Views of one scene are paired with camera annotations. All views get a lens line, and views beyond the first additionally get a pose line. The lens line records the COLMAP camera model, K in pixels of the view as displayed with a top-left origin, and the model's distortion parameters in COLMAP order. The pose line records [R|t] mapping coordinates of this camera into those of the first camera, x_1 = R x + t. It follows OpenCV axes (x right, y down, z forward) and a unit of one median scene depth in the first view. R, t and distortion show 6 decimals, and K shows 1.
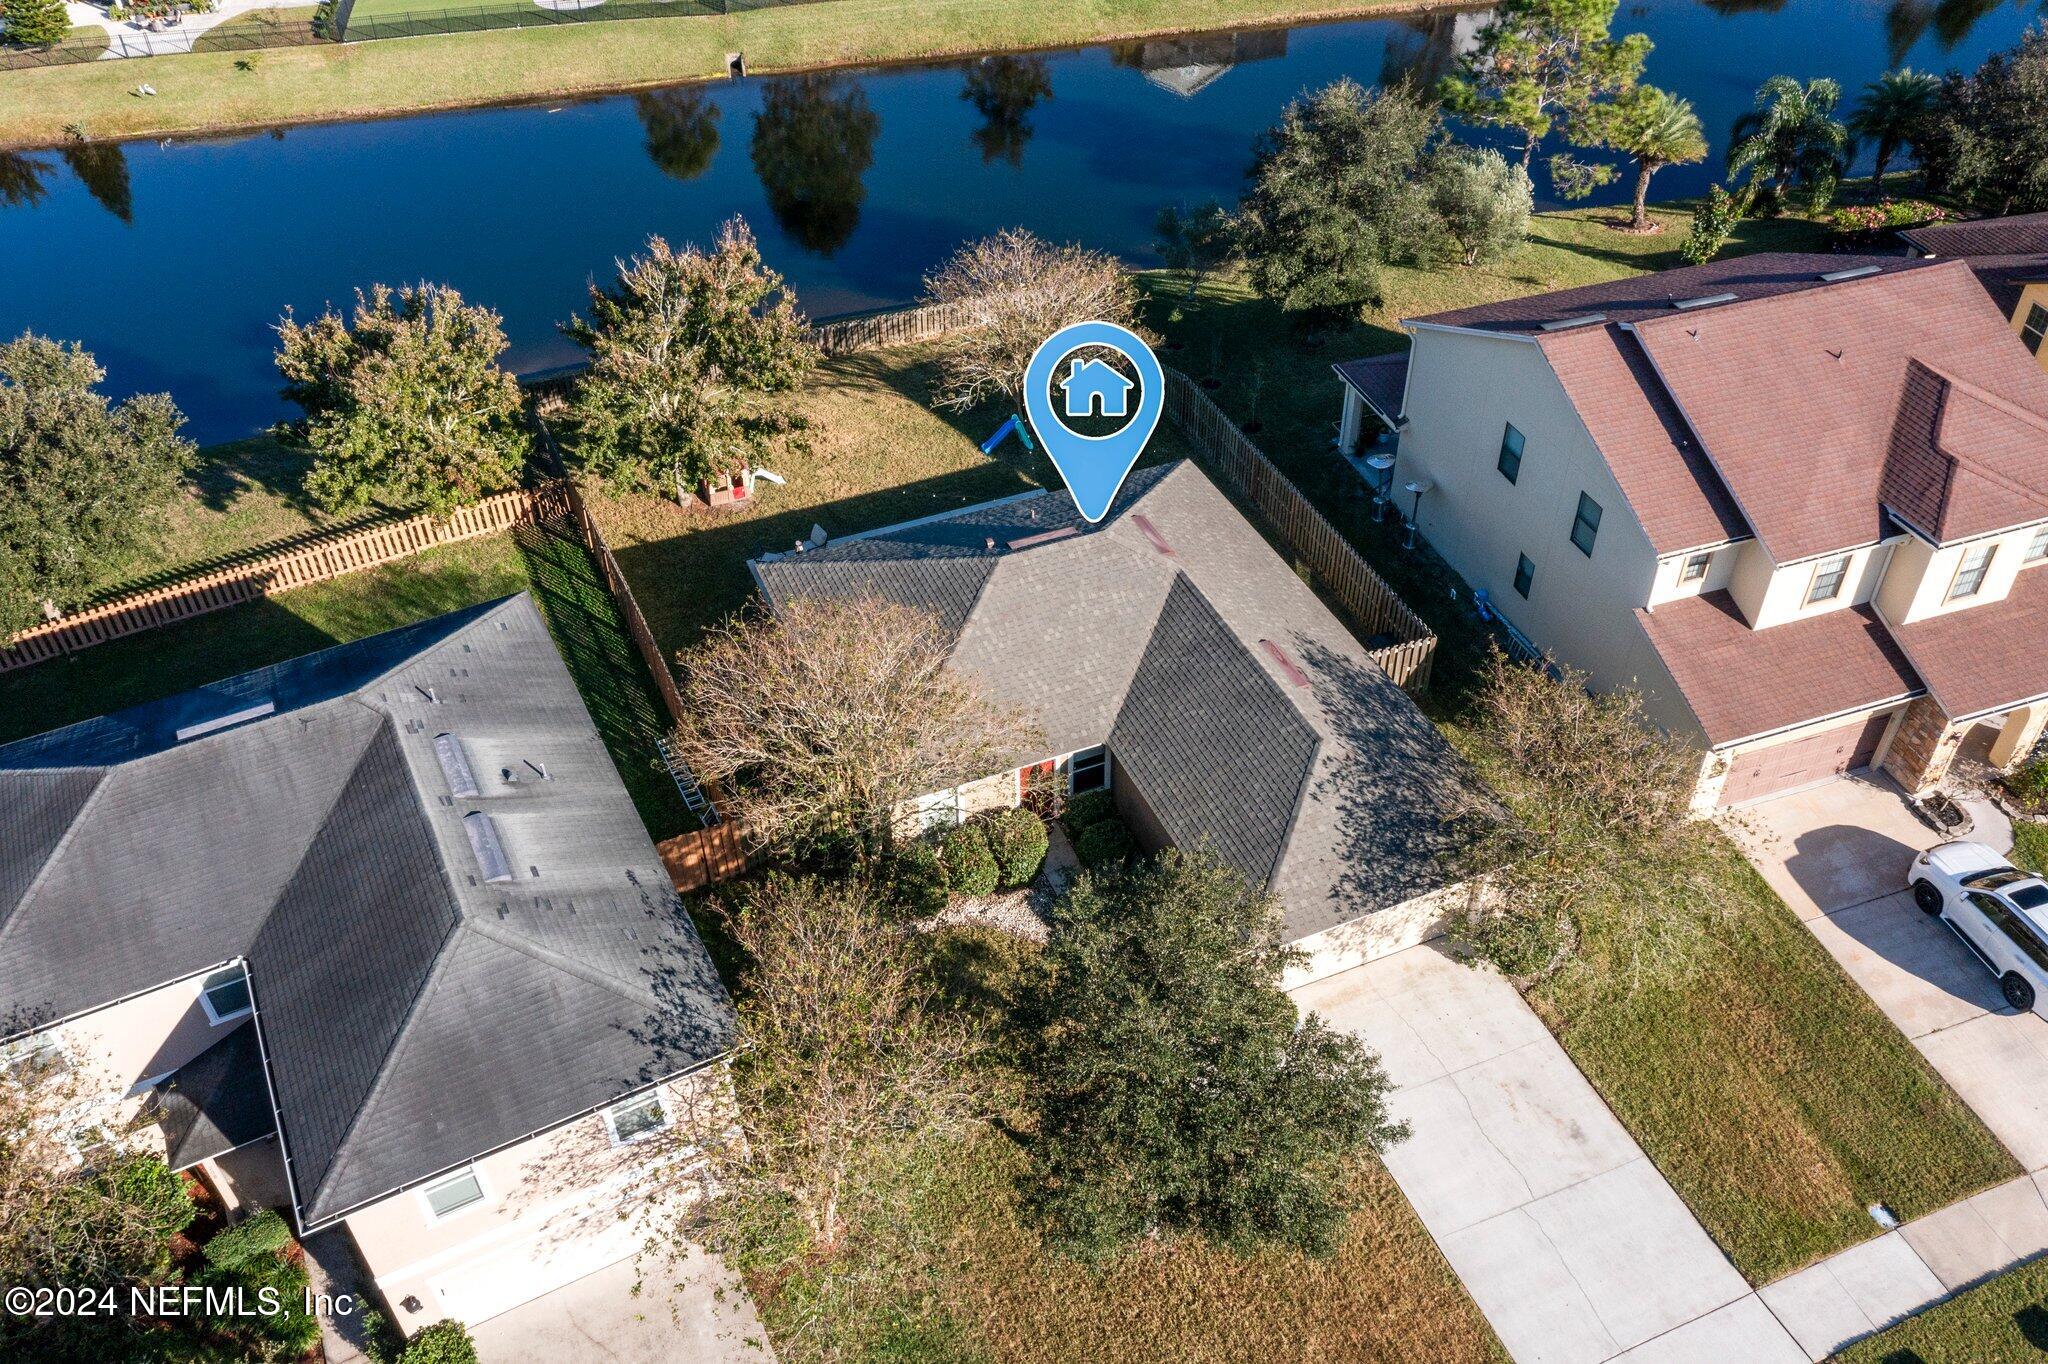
lens RADIAL K [[1655.8, 0, 1024.0], [0, 1655.8, 682.0], [0, 0, 1]] dist [-0.007957, -0.002310]
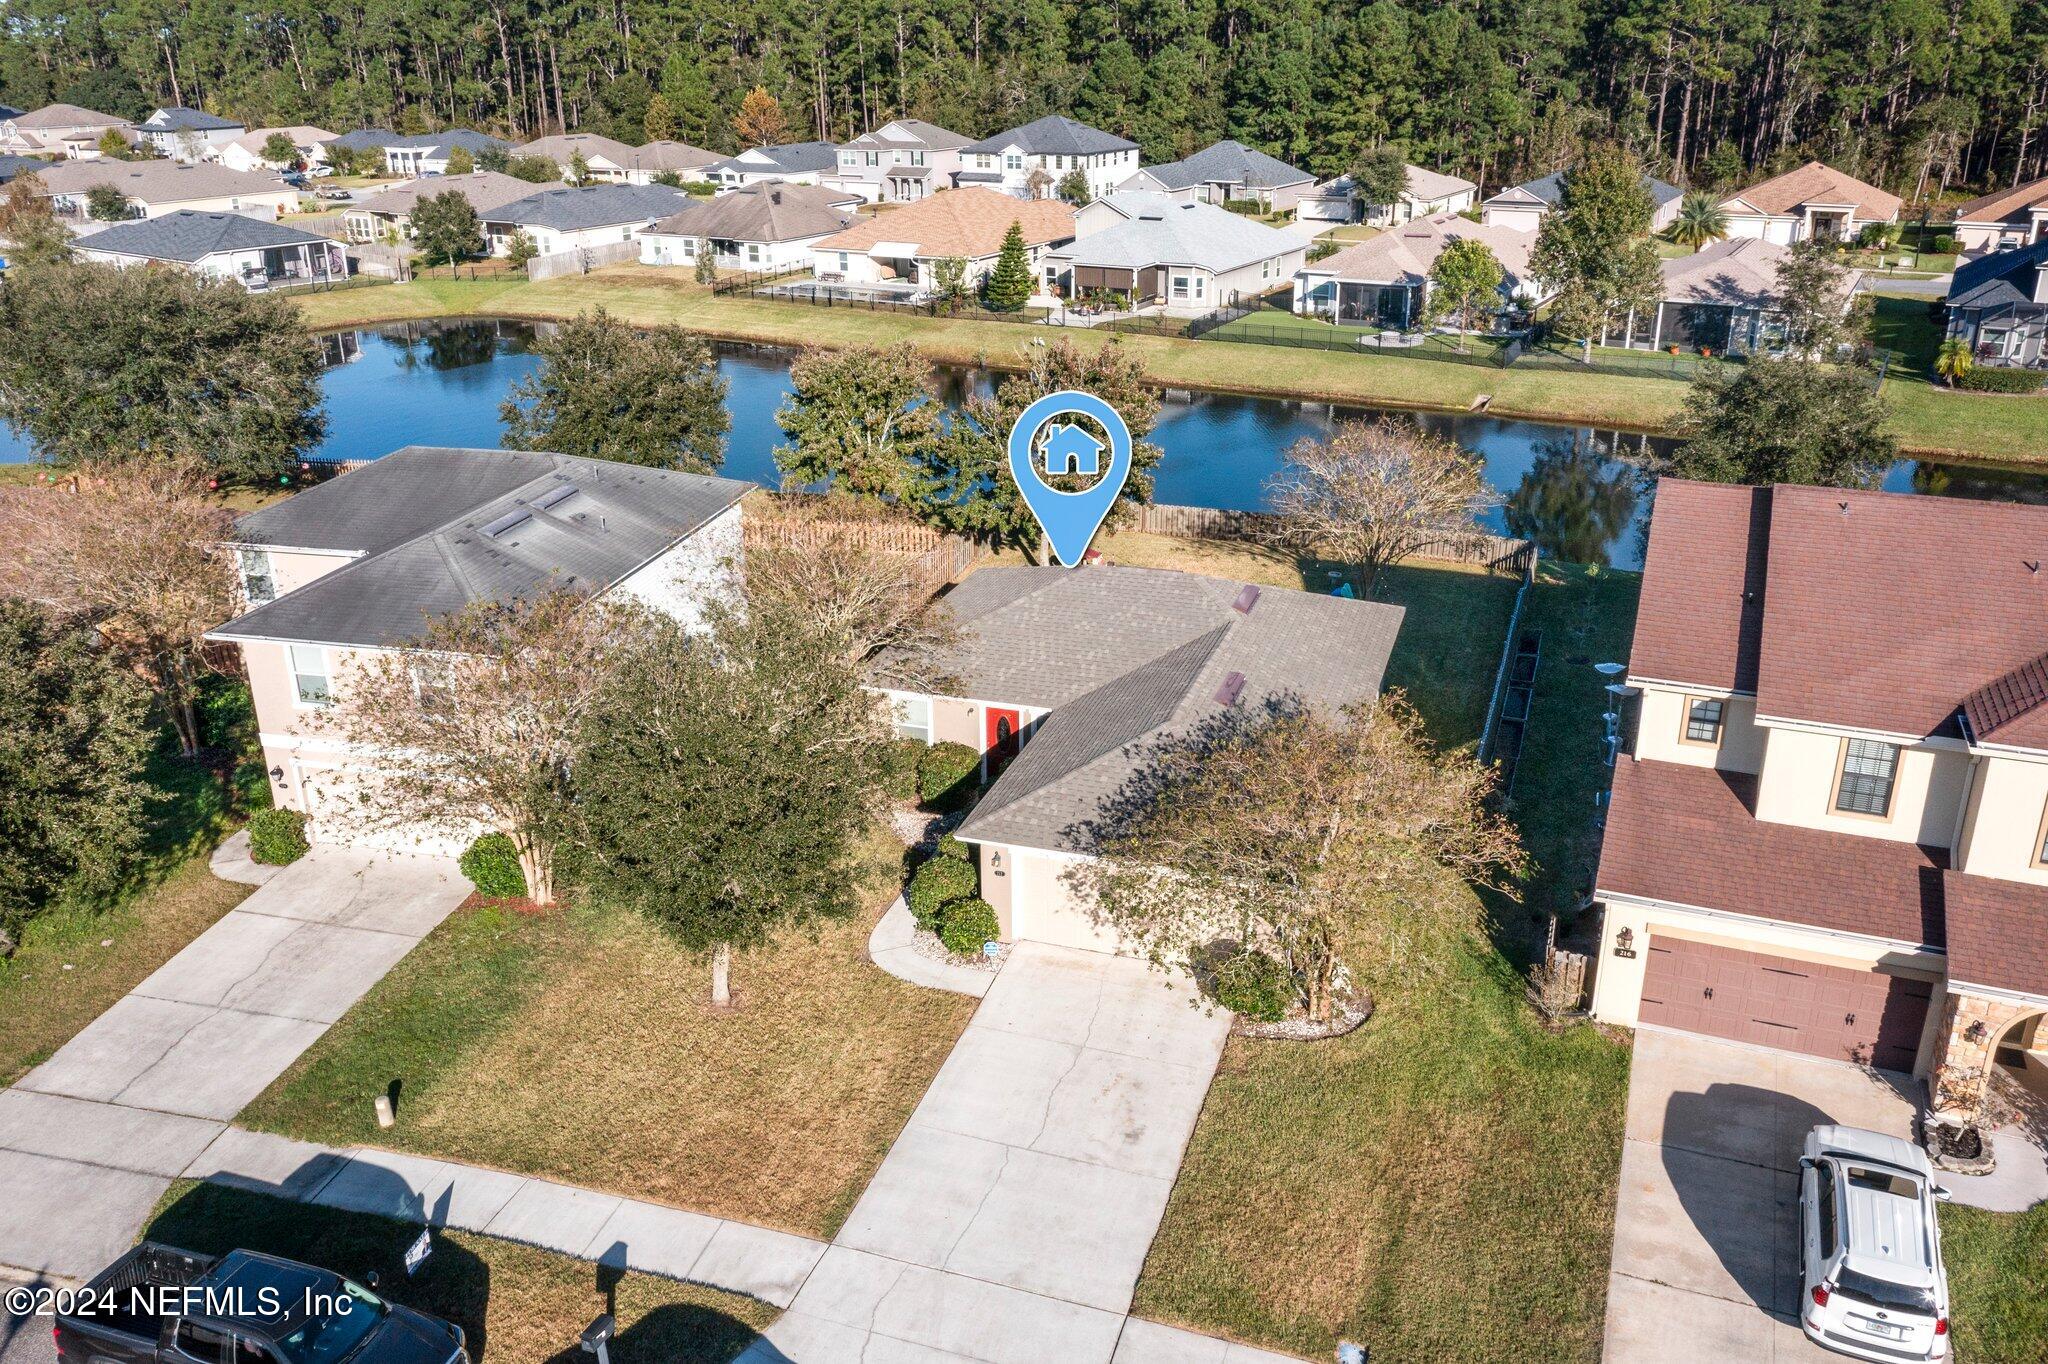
lens RADIAL K [[1649.9, 0, 1024.0], [0, 1649.9, 682.0], [0, 0, 1]] dist [-0.007447, -0.005291]
pose [[0.748787, 0.250625, -0.613601, 0.650824], [-0.428686, 0.889182, -0.159946, 0.190973], [0.505516, 0.382808, 0.773247, 0.175049]]
